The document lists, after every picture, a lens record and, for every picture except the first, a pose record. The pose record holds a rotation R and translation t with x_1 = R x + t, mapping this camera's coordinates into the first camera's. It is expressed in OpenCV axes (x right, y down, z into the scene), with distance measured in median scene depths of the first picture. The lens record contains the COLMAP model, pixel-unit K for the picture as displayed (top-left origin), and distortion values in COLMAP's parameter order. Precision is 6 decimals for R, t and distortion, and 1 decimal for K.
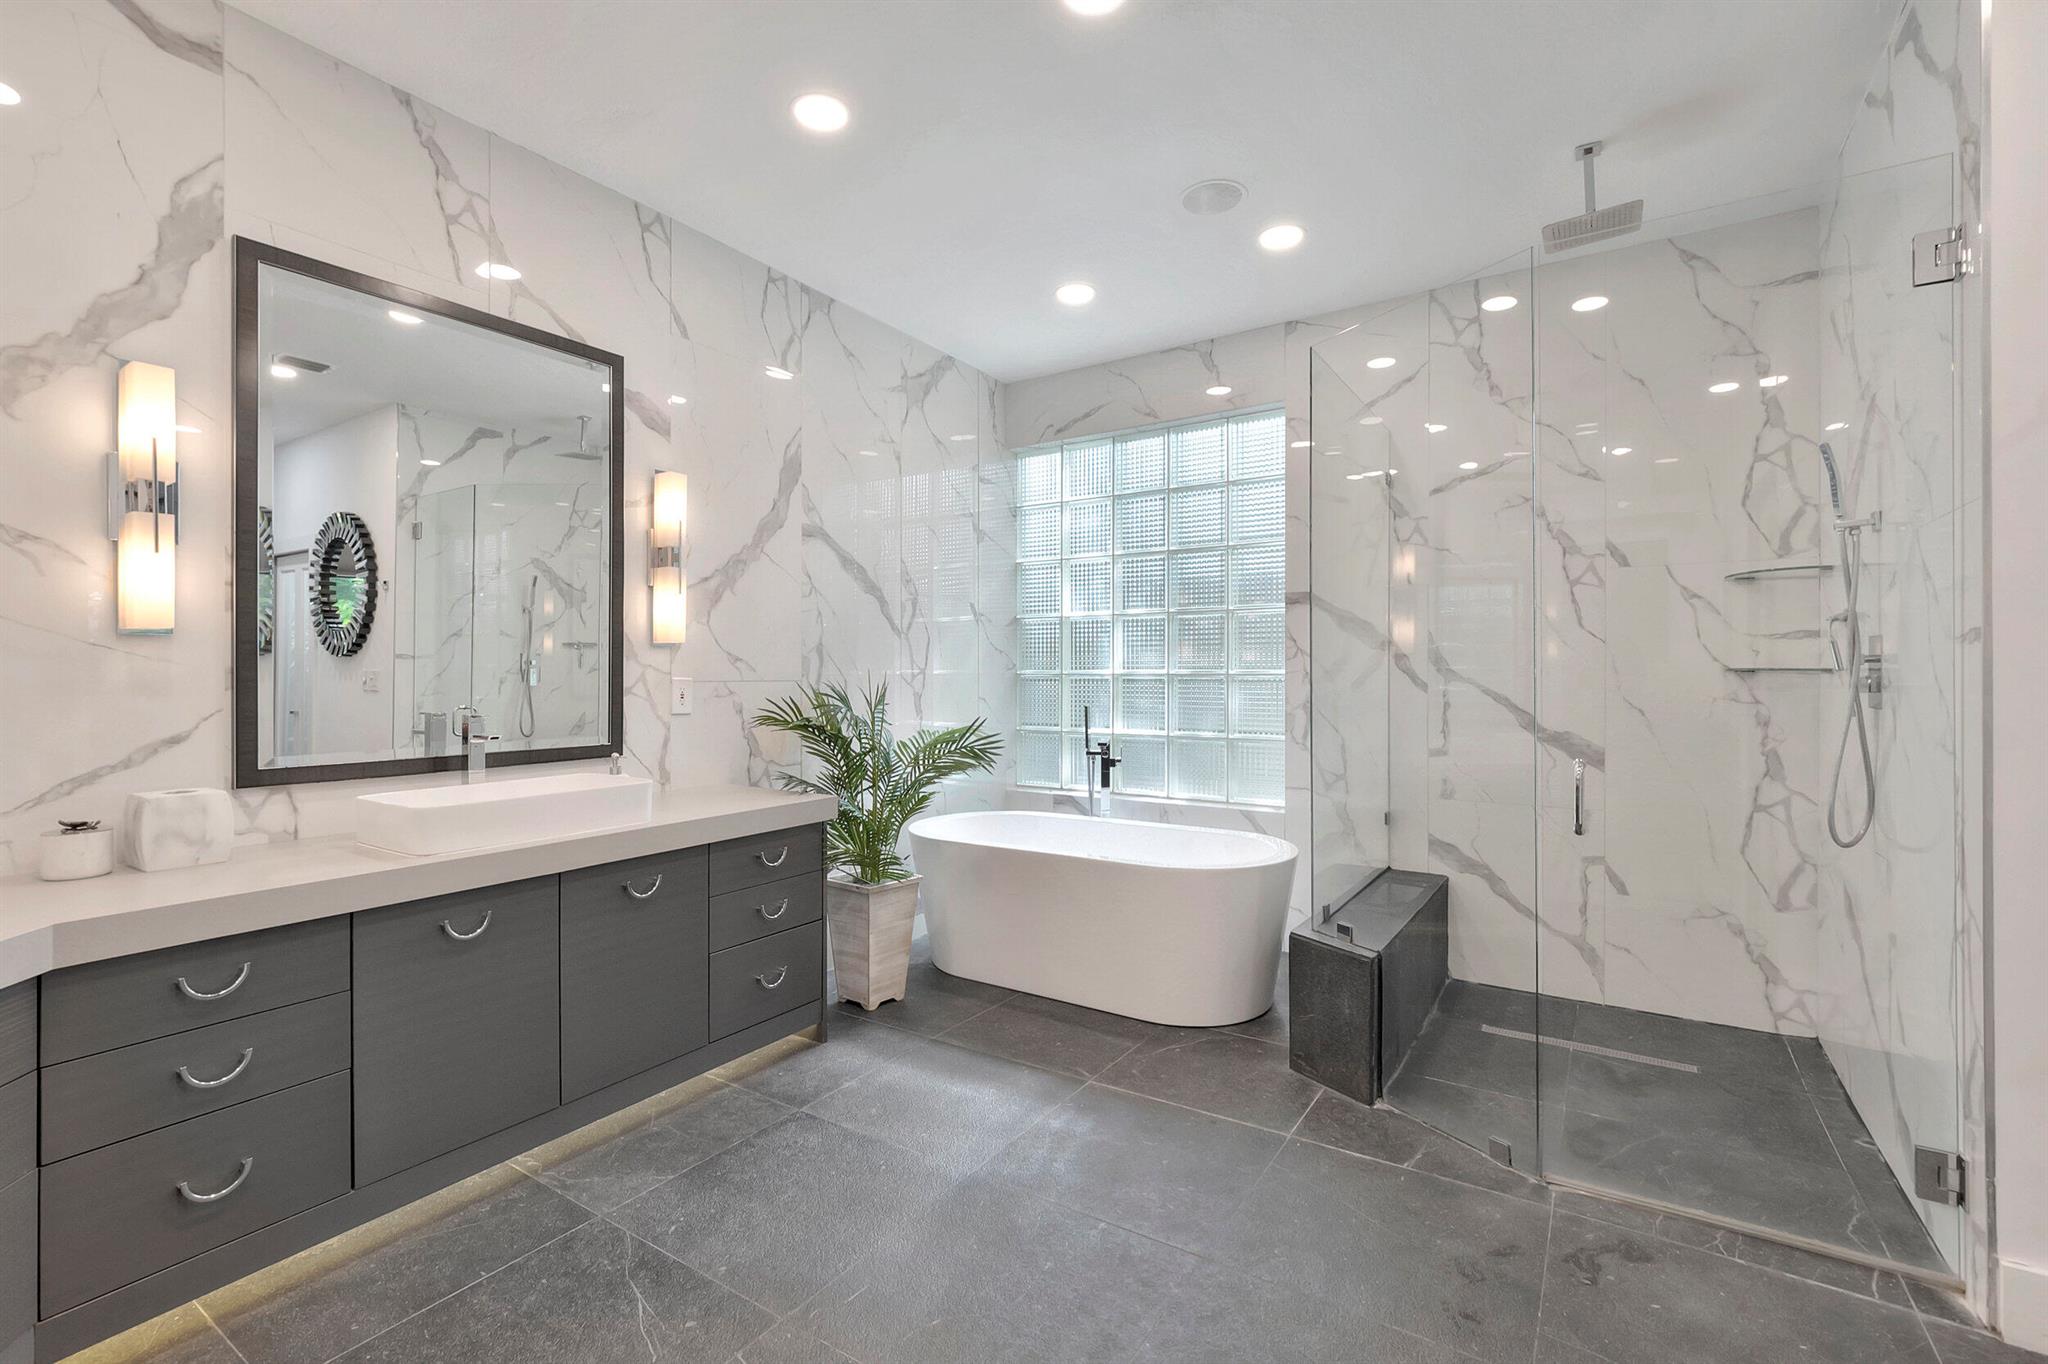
lens RADIAL K [[910.5, 0, 1018.4], [0, 910.5, 672.5], [0, 0, 1]] dist [0.004213, 0.000871]
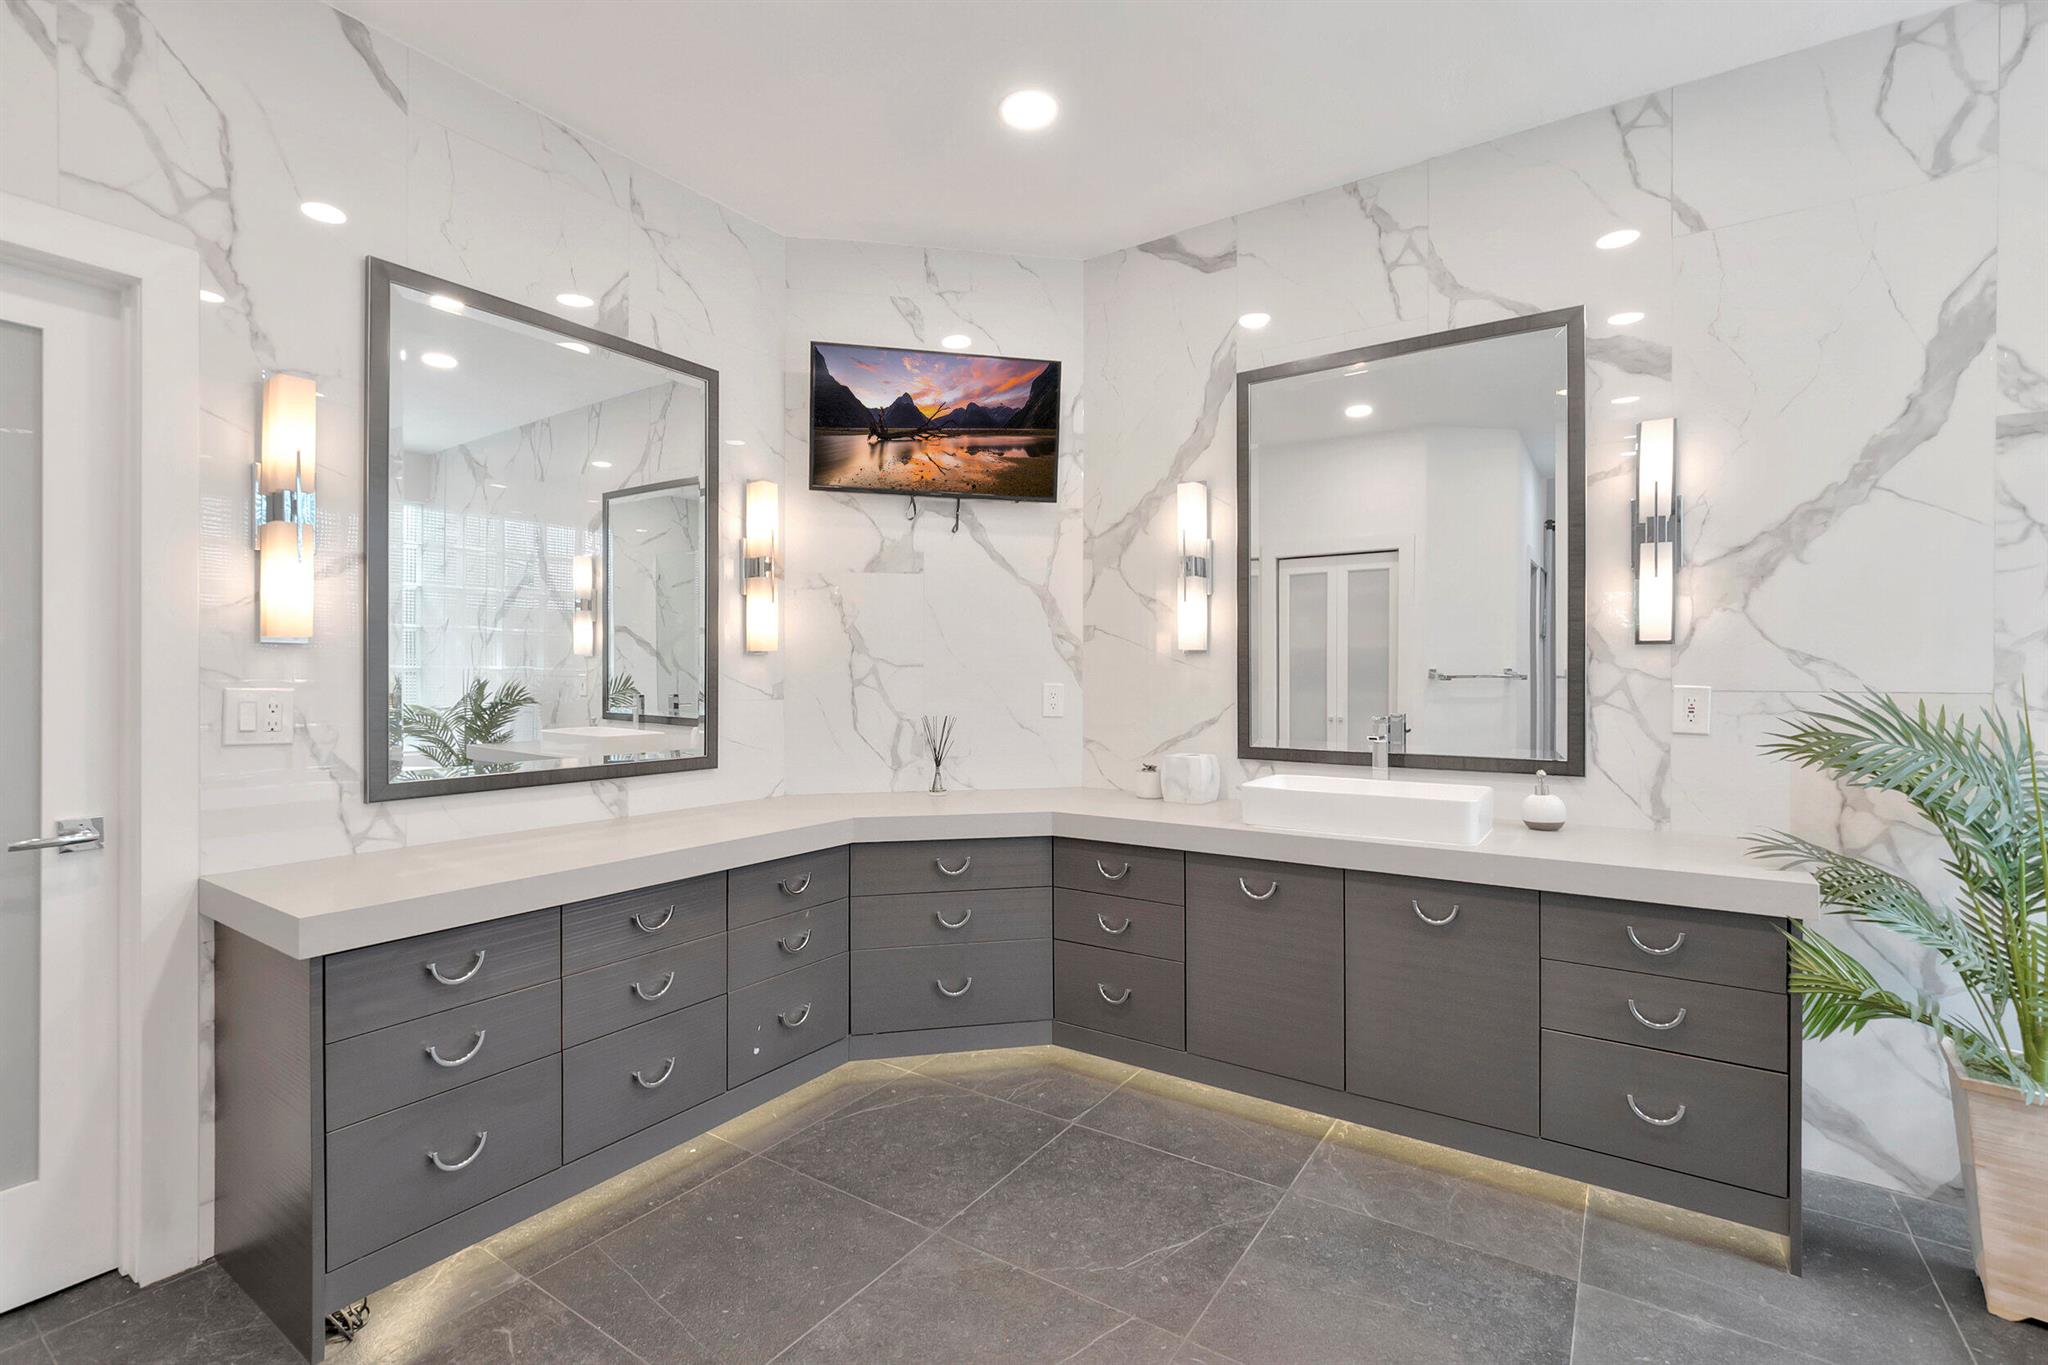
lens RADIAL K [[910.5, 0, 1020.6], [0, 910.5, 680.9], [0, 0, 1]] dist [0.004213, 0.000871]
pose [[-0.000878, 0.003468, -0.999994, 0.484654], [-0.000884, 0.999994, 0.003468, 0.000009], [0.999999, 0.000887, -0.000875, 0.557896]]
